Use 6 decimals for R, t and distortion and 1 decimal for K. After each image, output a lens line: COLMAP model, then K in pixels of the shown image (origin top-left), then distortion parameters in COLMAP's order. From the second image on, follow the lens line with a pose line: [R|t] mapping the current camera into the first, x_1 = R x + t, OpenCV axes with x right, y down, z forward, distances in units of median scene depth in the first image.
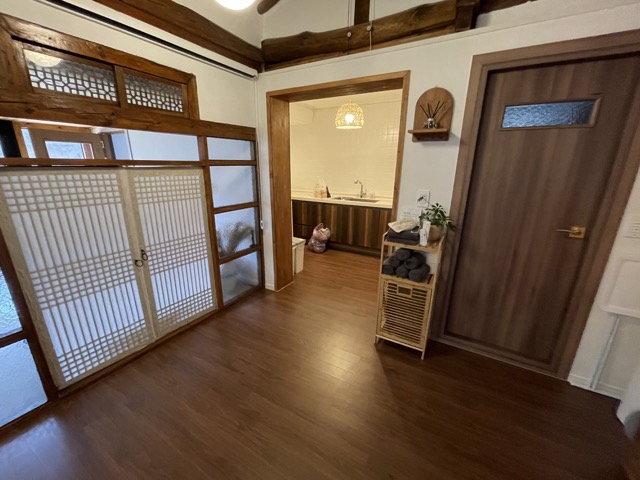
lens RADIAL K [[258.6, 0, 321.0], [0, 258.6, 241.0], [0, 0, 1]] dist [-0.008754, 0.002566]
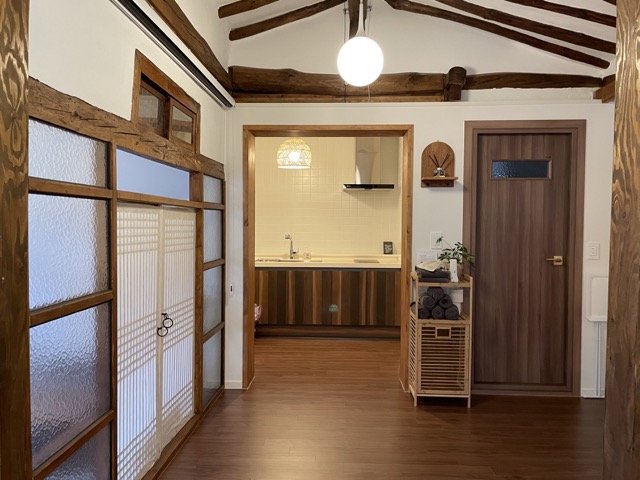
lens RADIAL K [[487.4, 0, 319.1], [0, 487.4, 239.0], [0, 0, 1]] dist [0.053972, -0.059057]
pose [[0.889448, -0.021981, 0.456508, -0.926507], [0.134654, 0.967111, -0.215790, 0.188967], [-0.436751, 0.253404, 0.863154, -0.469606]]
